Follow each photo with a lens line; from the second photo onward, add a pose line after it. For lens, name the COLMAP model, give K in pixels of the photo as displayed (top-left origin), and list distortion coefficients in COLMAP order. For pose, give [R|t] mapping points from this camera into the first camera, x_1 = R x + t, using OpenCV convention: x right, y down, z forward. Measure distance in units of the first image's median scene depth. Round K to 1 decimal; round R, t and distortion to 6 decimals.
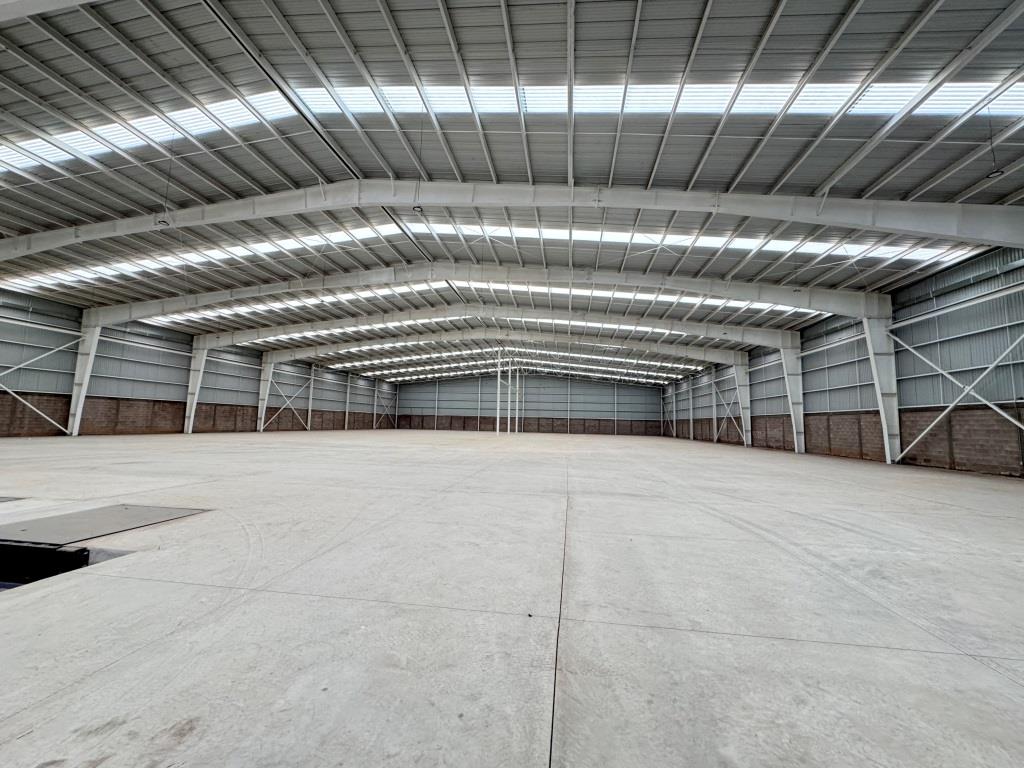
lens RADIAL K [[407.9, 0, 509.5], [0, 407.9, 388.3], [0, 0, 1]] dist [-0.002440, 0.000626]
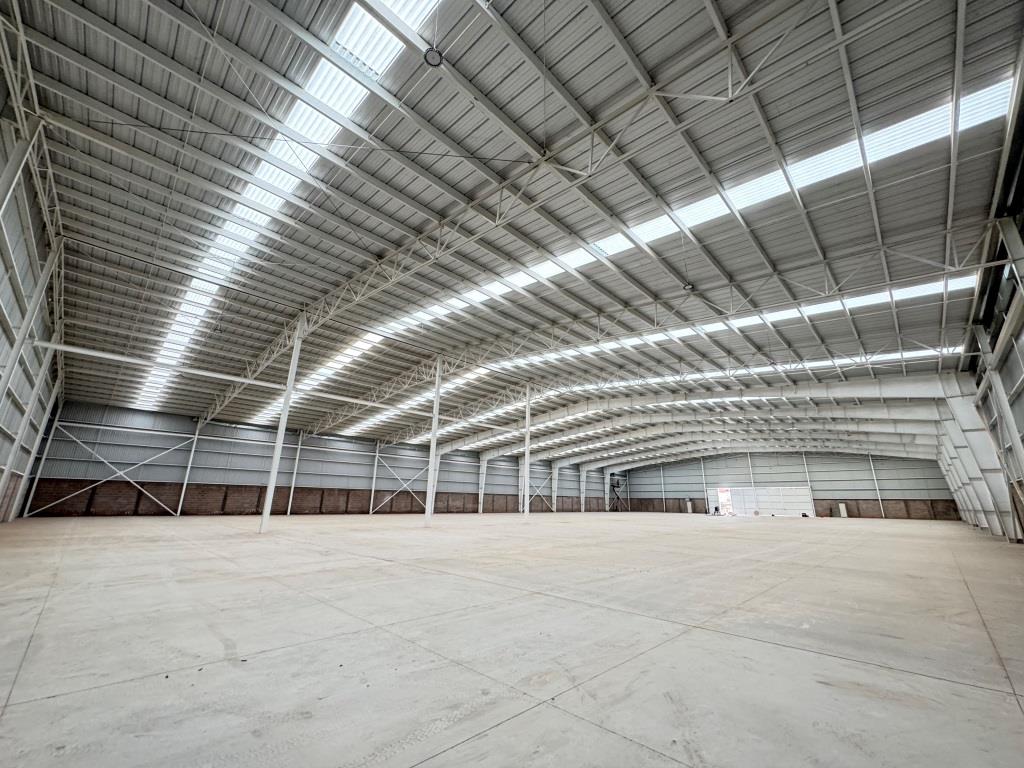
lens RADIAL K [[407.9, 0, 512.8], [0, 407.9, 384.5], [0, 0, 1]] dist [-0.002440, 0.000626]
pose [[0.807492, -0.176032, -0.563000, 0.360857], [0.056520, 0.973132, -0.223203, -0.021030], [0.587164, 0.148414, 0.795746, -0.335392]]
